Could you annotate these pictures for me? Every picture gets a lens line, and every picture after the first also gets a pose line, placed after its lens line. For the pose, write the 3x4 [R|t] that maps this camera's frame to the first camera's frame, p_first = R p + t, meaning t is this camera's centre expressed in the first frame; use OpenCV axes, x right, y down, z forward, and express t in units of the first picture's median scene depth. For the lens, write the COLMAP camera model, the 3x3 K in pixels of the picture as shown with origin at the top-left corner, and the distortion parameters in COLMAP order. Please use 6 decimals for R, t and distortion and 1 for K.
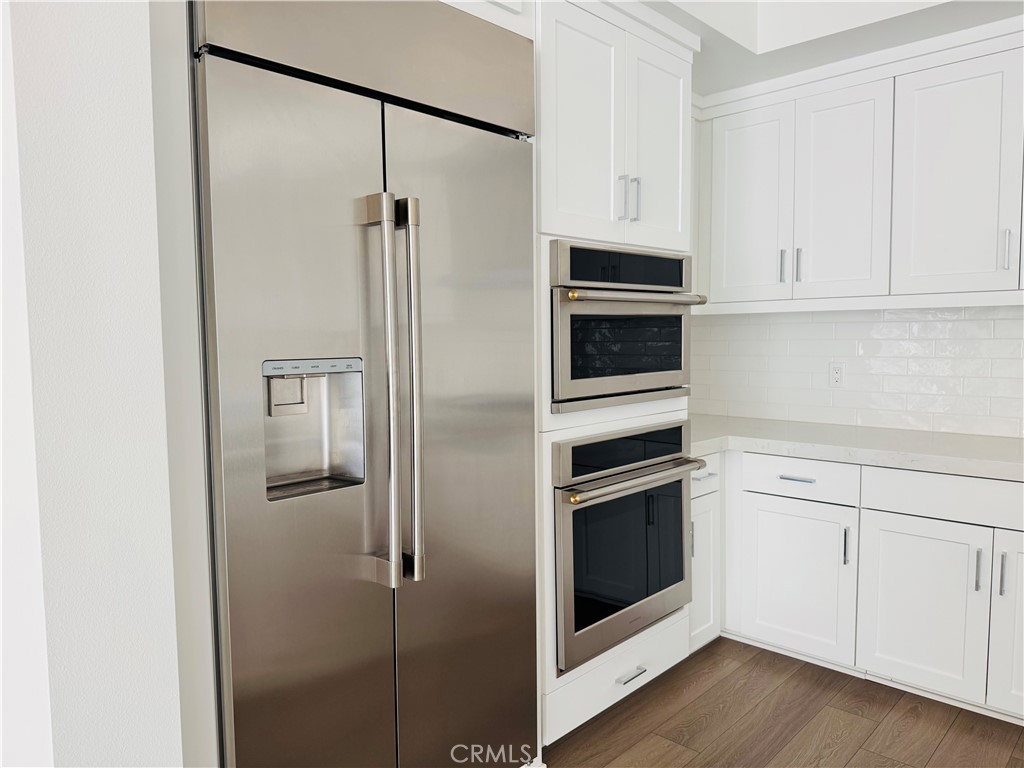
lens RADIAL K [[713.6, 0, 507.6], [0, 713.6, 386.5], [0, 0, 1]] dist [0.117608, -0.178143]
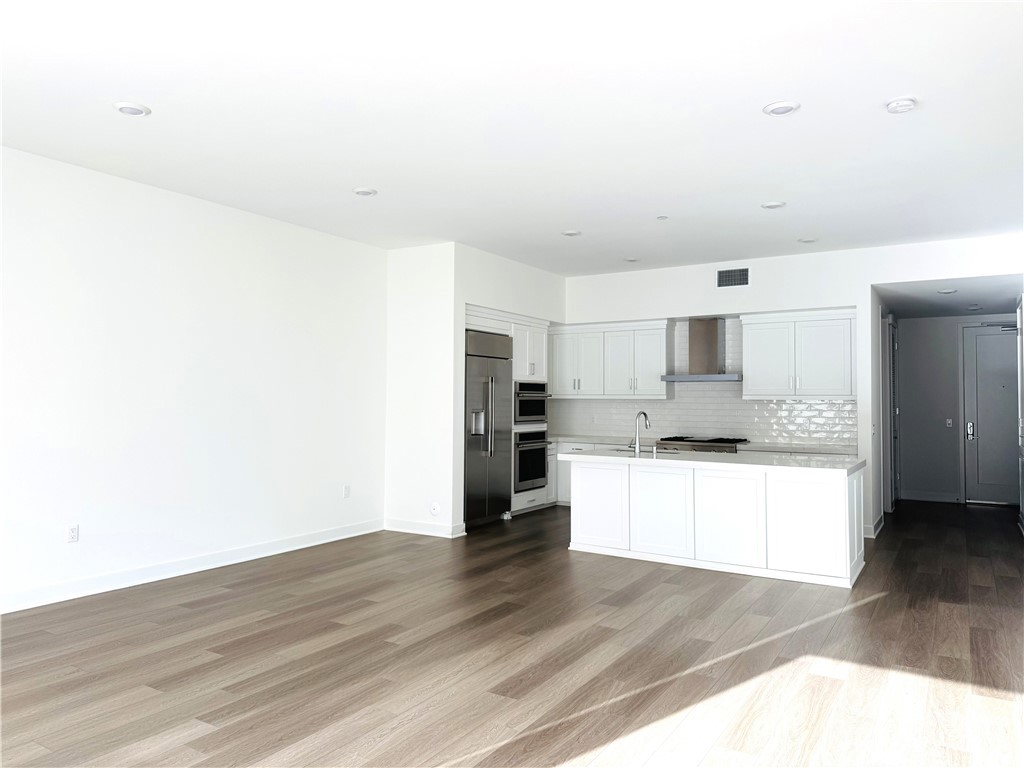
lens RADIAL K [[713.6, 0, 507.6], [0, 713.6, 386.5], [0, 0, 1]] dist [0.117608, -0.178143]
pose [[0.978183, 0.022310, 0.206545, -0.724837], [-0.003190, 0.995713, -0.092445, 0.174619], [-0.207722, 0.089769, 0.974060, -2.601810]]
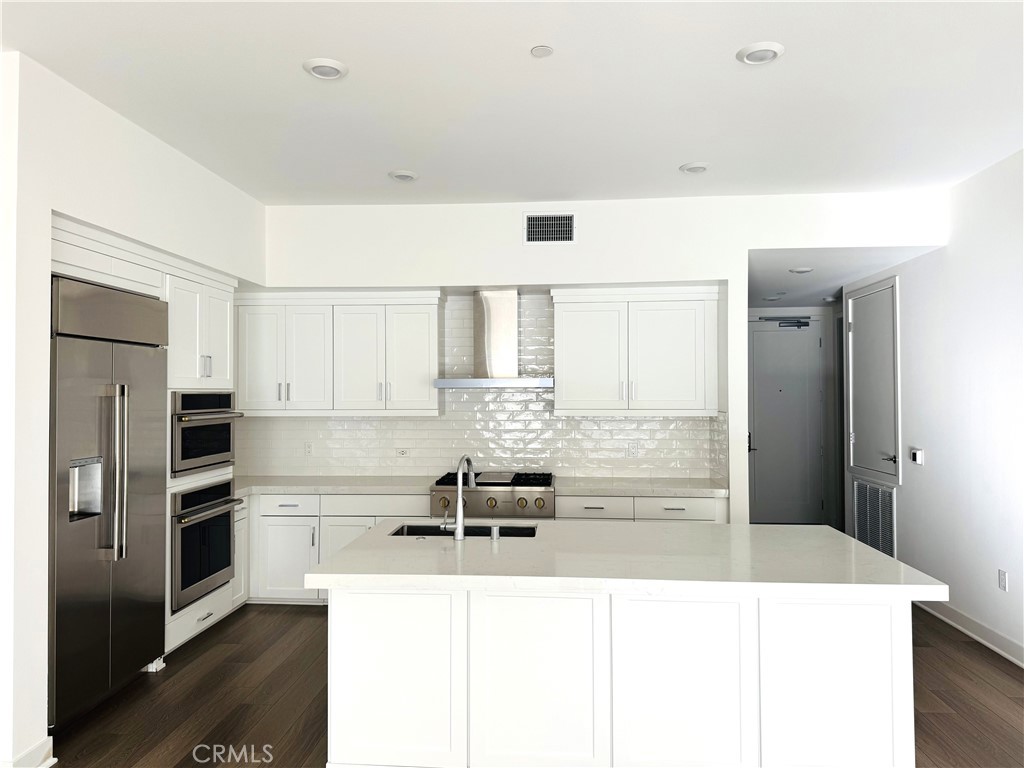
lens RADIAL K [[713.6, 0, 507.6], [0, 713.6, 386.5], [0, 0, 1]] dist [0.117608, -0.178143]
pose [[0.770563, 0.016985, 0.637138, -0.461190], [0.037876, 0.996658, -0.072377, -0.031675], [-0.636238, 0.079903, 0.767344, -1.048372]]
